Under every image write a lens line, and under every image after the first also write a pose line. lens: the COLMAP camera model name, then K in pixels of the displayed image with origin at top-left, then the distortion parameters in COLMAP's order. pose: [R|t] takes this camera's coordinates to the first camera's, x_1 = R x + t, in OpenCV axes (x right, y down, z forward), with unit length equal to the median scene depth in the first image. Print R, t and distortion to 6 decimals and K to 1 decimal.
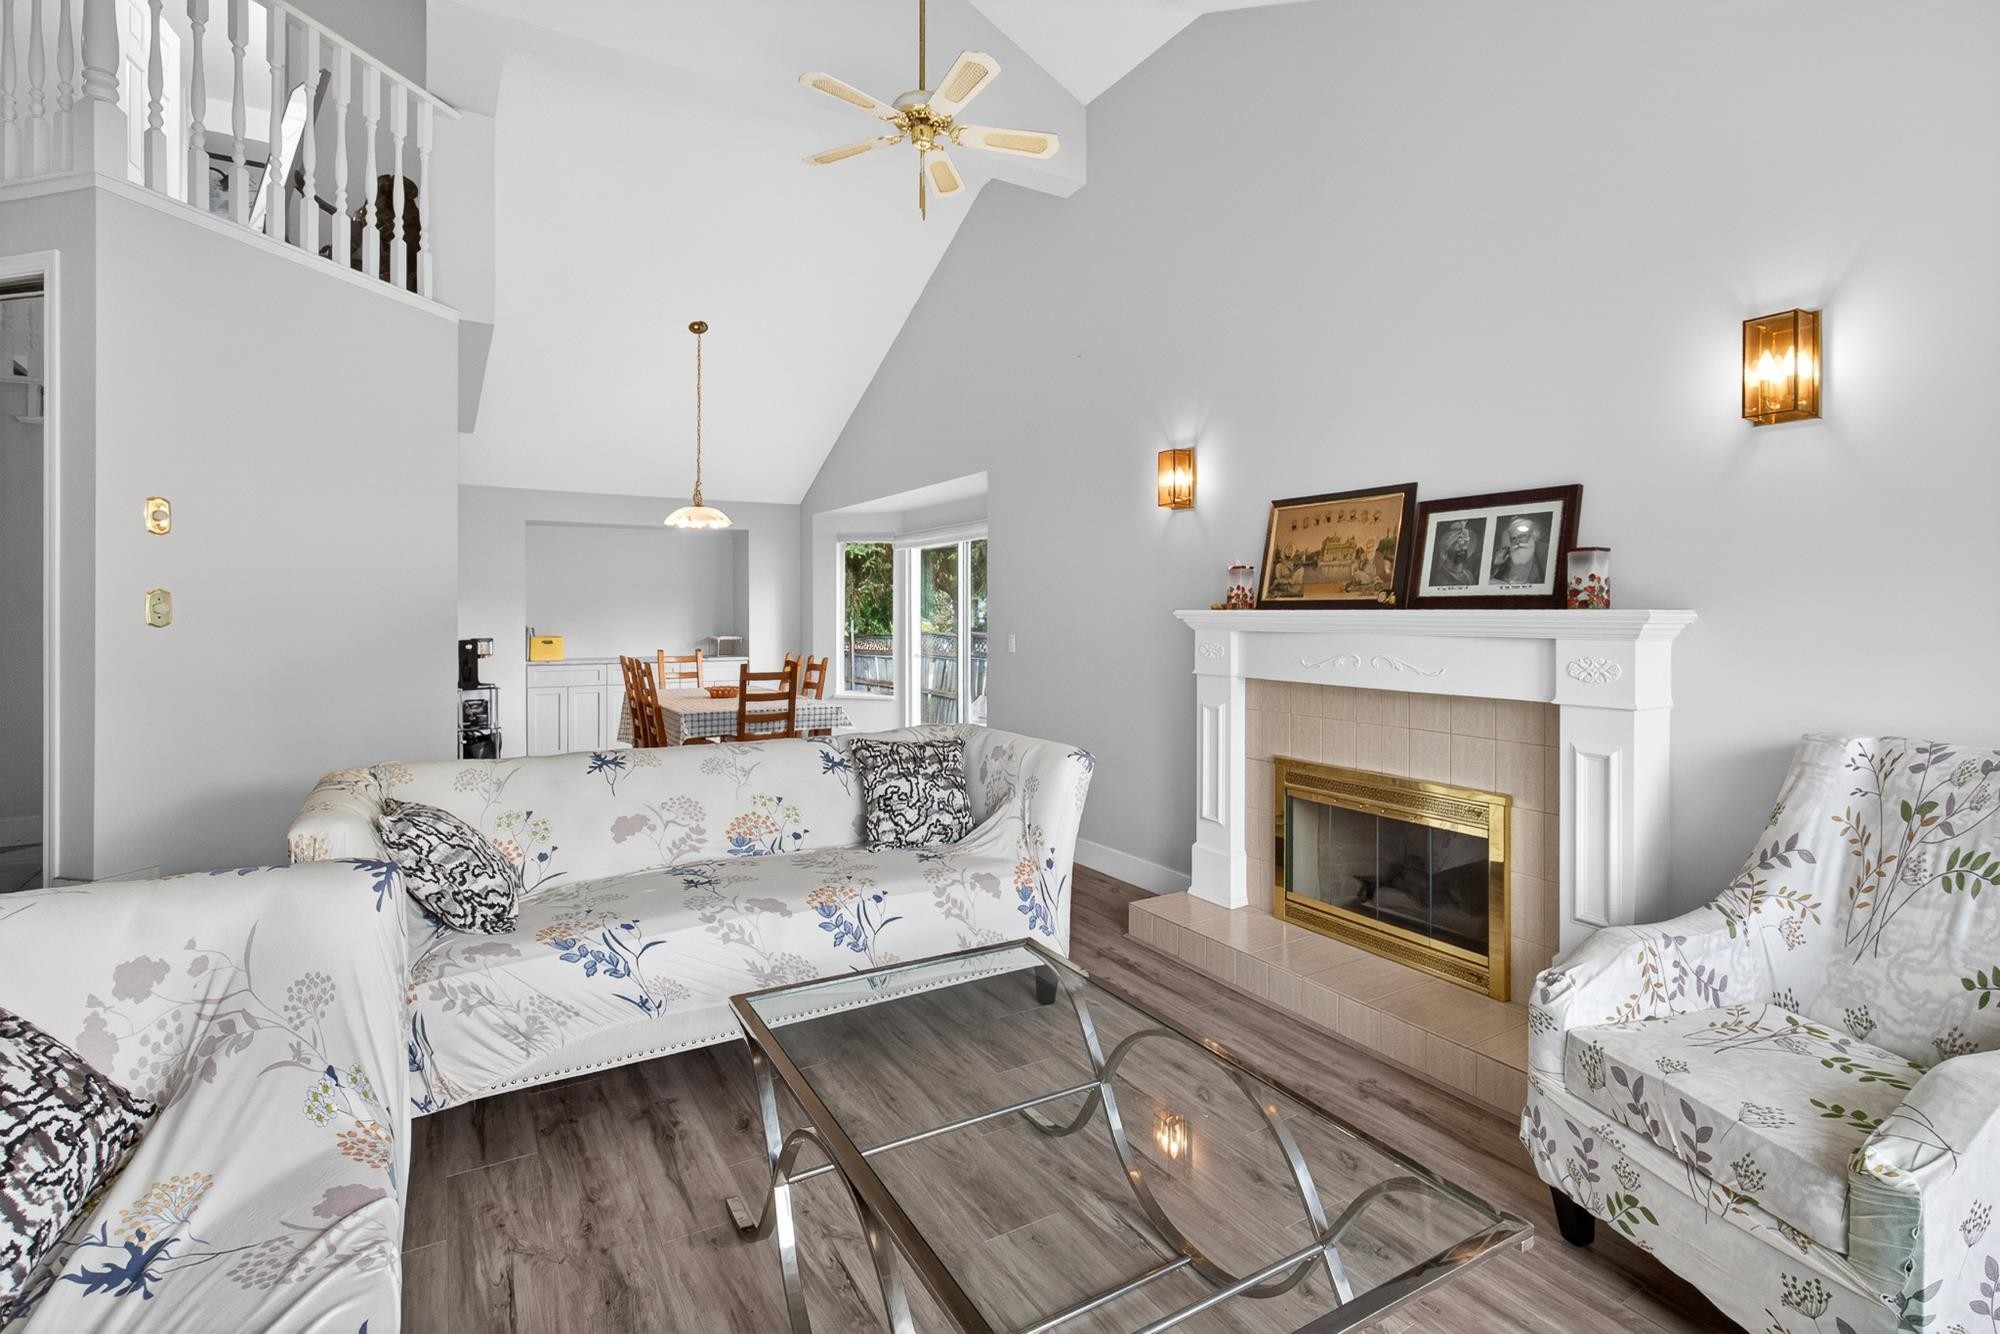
lens RADIAL K [[924.2, 0, 1011.4], [0, 924.2, 613.2], [0, 0, 1]] dist [-0.010907, -0.000266]
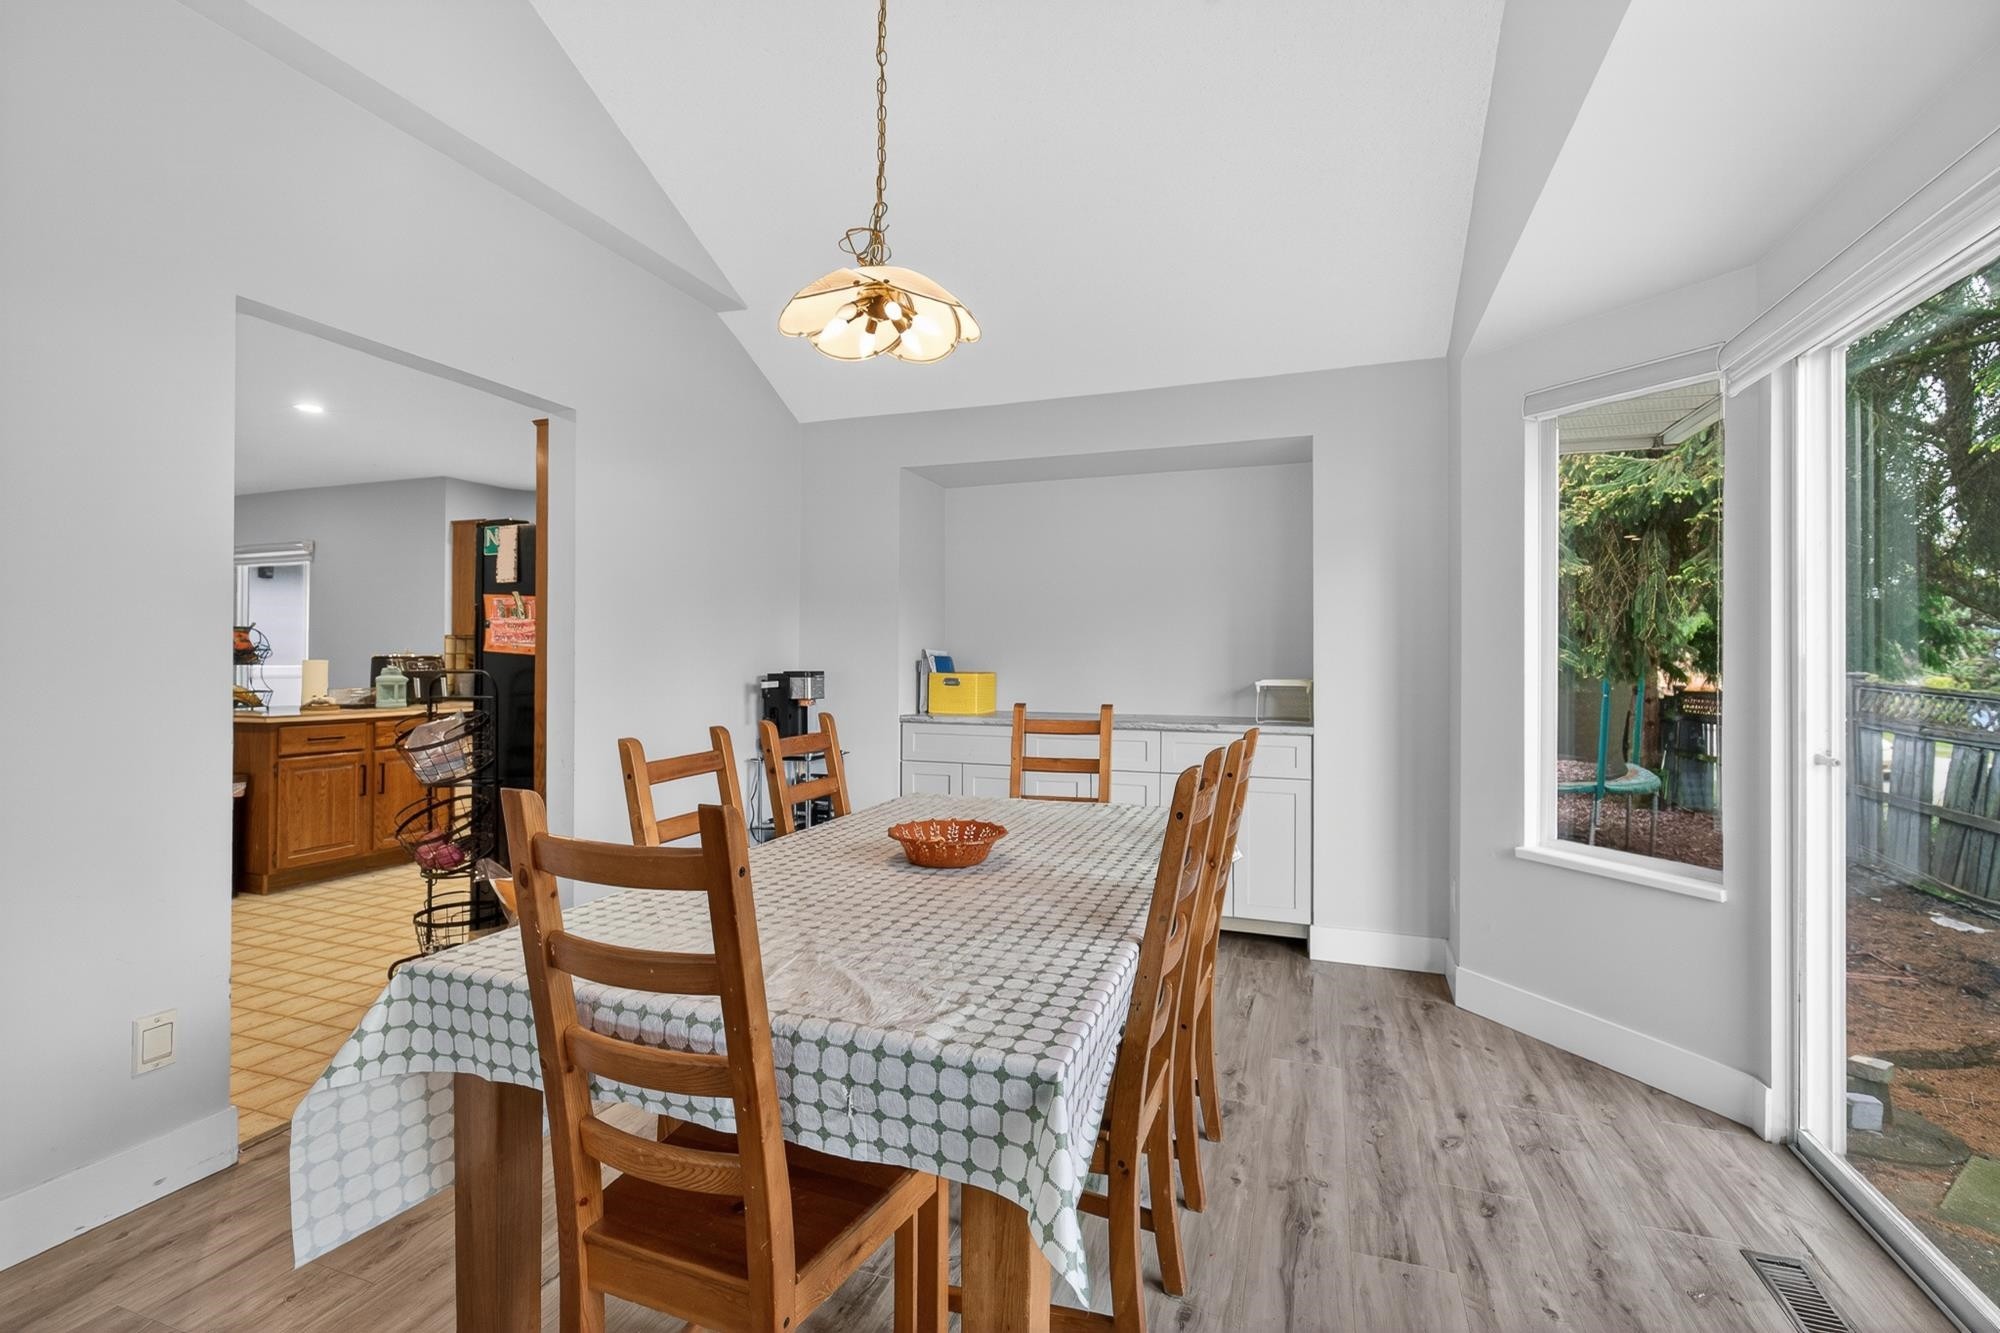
lens RADIAL K [[888.1, 0, 981.9], [0, 888.1, 647.9], [0, 0, 1]] dist [-0.009368, 0.000041]
pose [[0.609022, -0.013973, -0.793030, -0.123919], [-0.004213, 0.999774, -0.020852, 0.050712], [0.793142, 0.016040, 0.608825, 1.589466]]
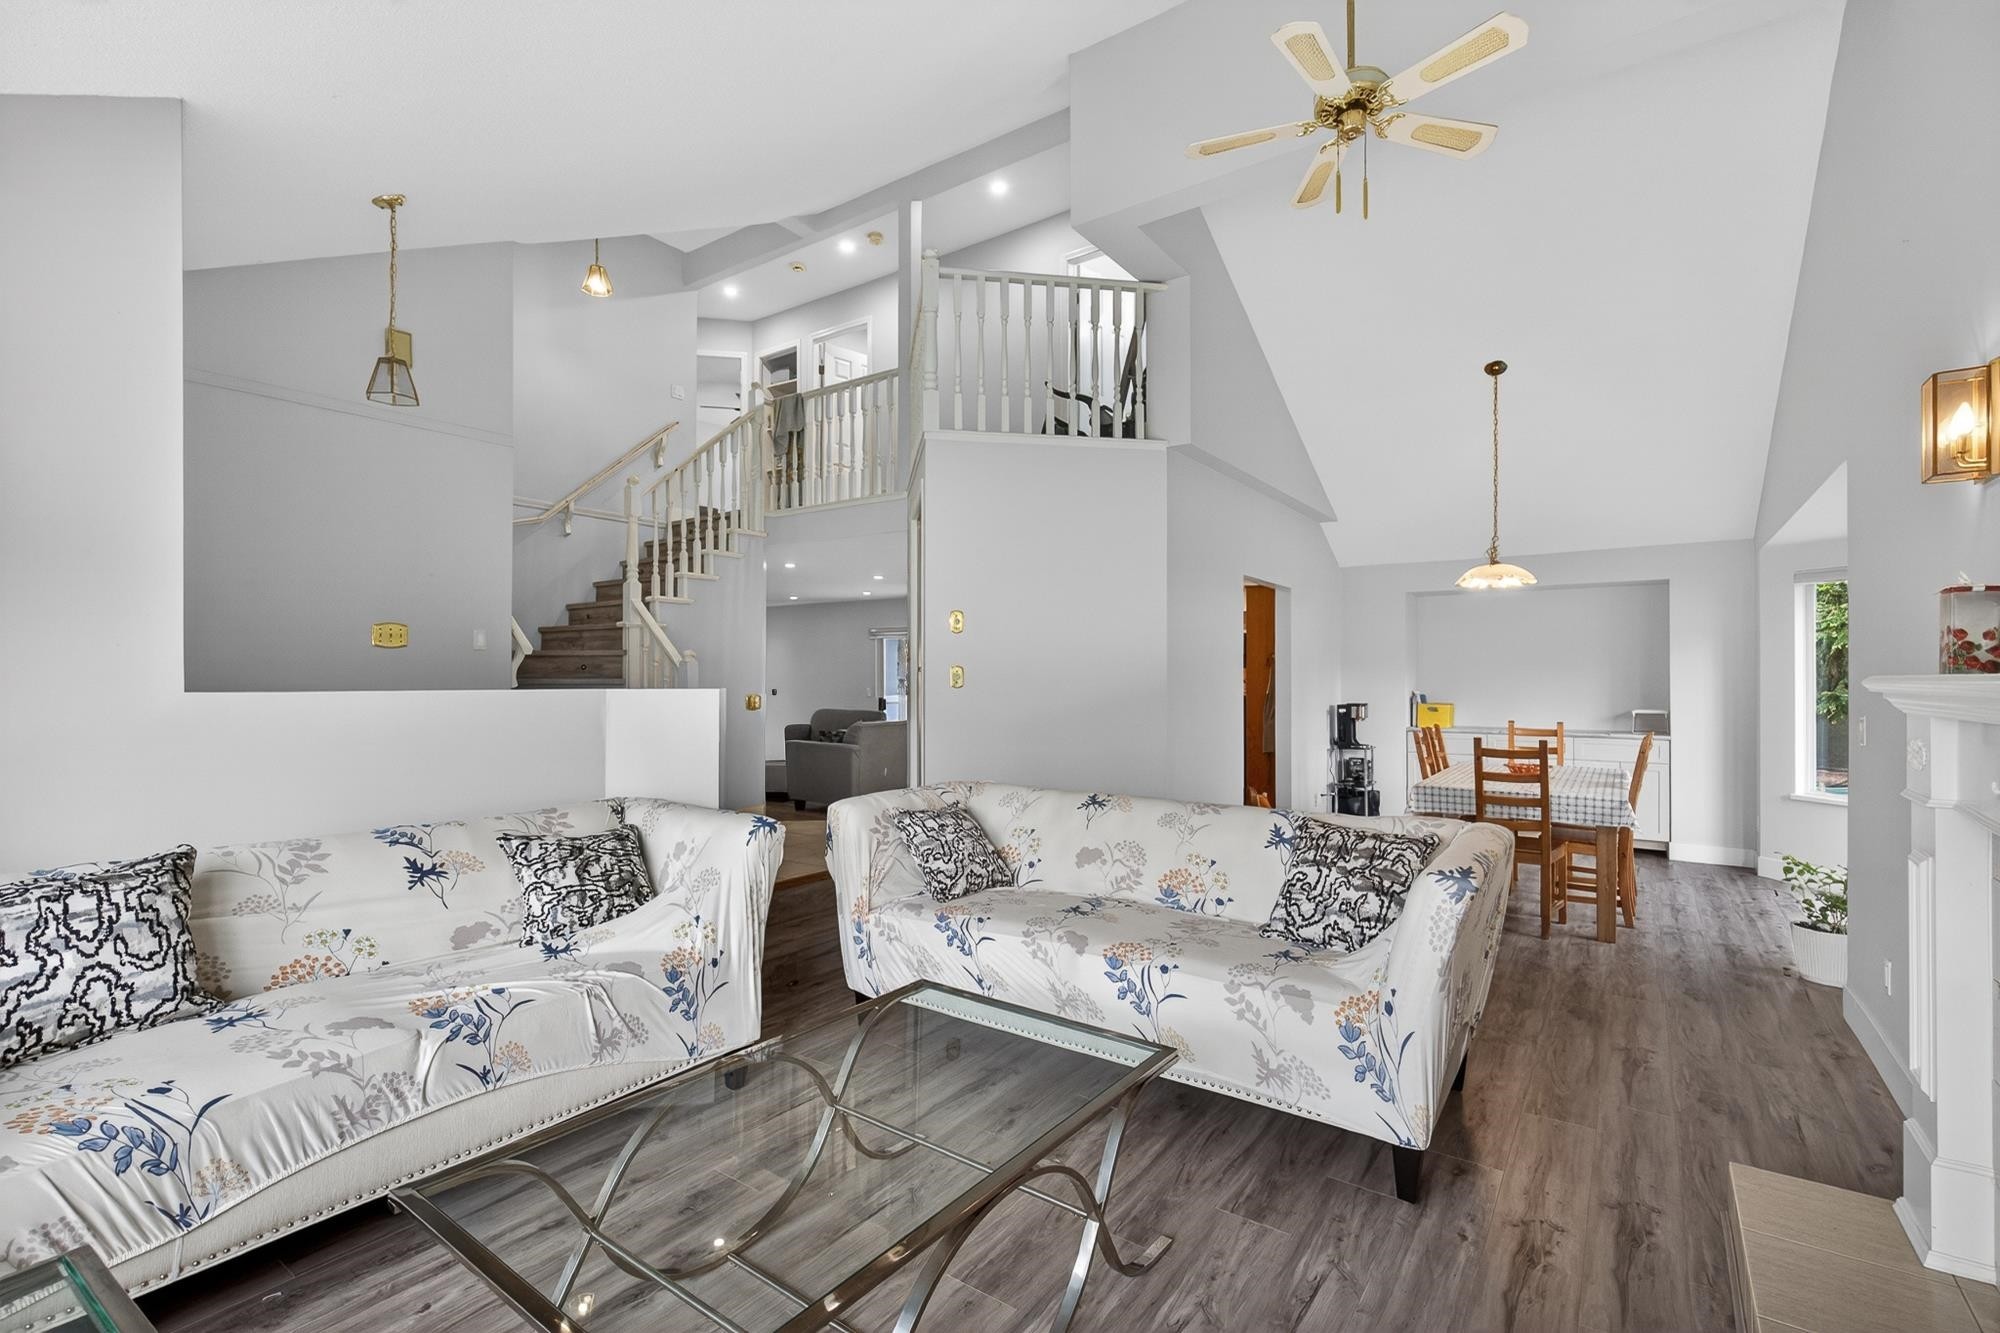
lens RADIAL K [[906.5, 0, 993.4], [0, 906.5, 667.1], [0, 0, 1]] dist [-0.000596, -0.000005]
pose [[0.385170, -0.012968, -0.922755, 0.560986], [-0.001624, 0.999890, -0.014730, 0.000863], [0.922844, 0.007172, 0.385107, 0.375067]]
